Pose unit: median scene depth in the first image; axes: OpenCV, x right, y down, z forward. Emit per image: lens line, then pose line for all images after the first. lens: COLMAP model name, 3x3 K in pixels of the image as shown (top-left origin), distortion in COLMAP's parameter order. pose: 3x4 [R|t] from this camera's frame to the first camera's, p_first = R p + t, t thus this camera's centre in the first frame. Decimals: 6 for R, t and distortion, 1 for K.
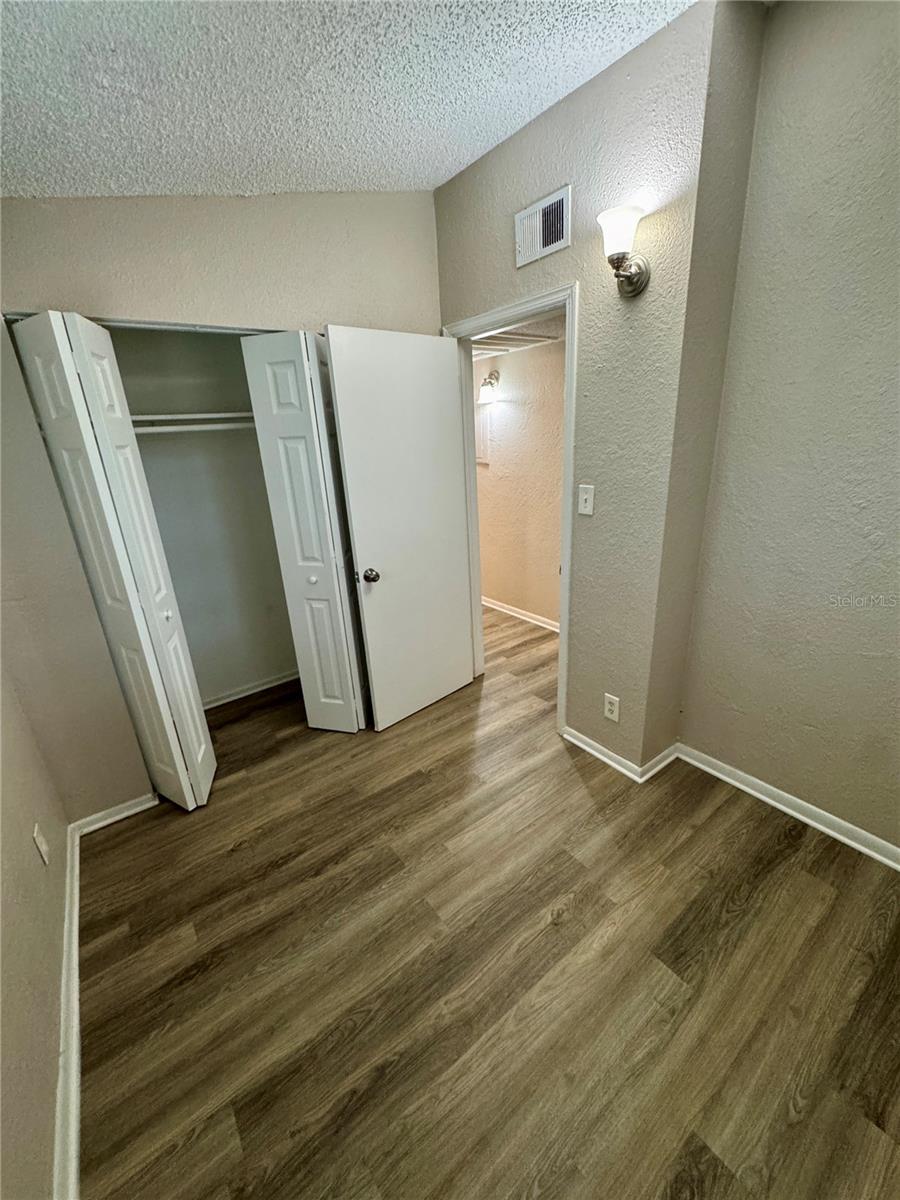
lens RADIAL K [[479.9, 0, 450.0], [0, 479.9, 600.0], [0, 0, 1]] dist [-0.002062, -0.000289]
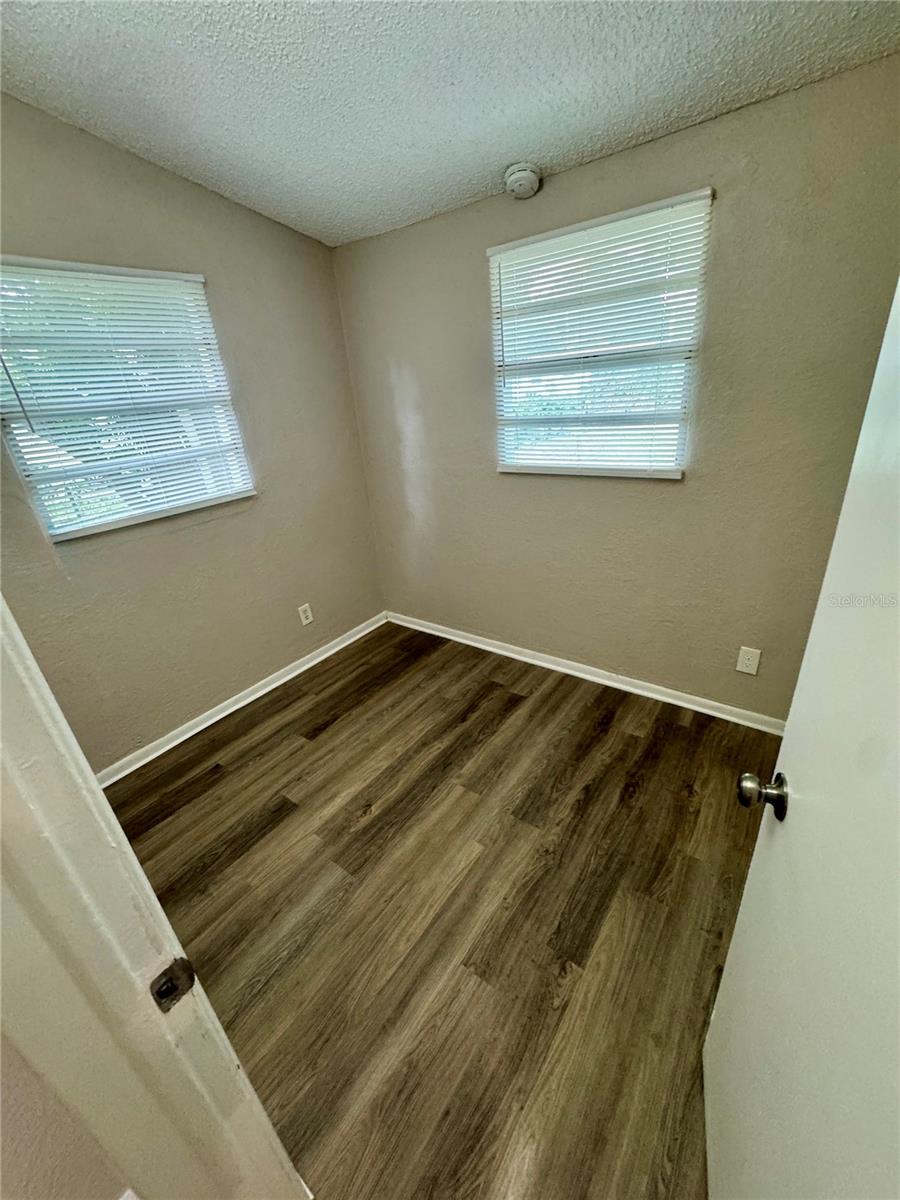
lens RADIAL K [[479.9, 0, 450.0], [0, 479.9, 600.0], [0, 0, 1]] dist [-0.002062, -0.000289]
pose [[-0.949657, 0.233477, -0.208903, 0.149995], [0.027034, 0.725380, 0.687817, -0.523364], [0.312124, 0.647543, -0.695174, 1.523024]]
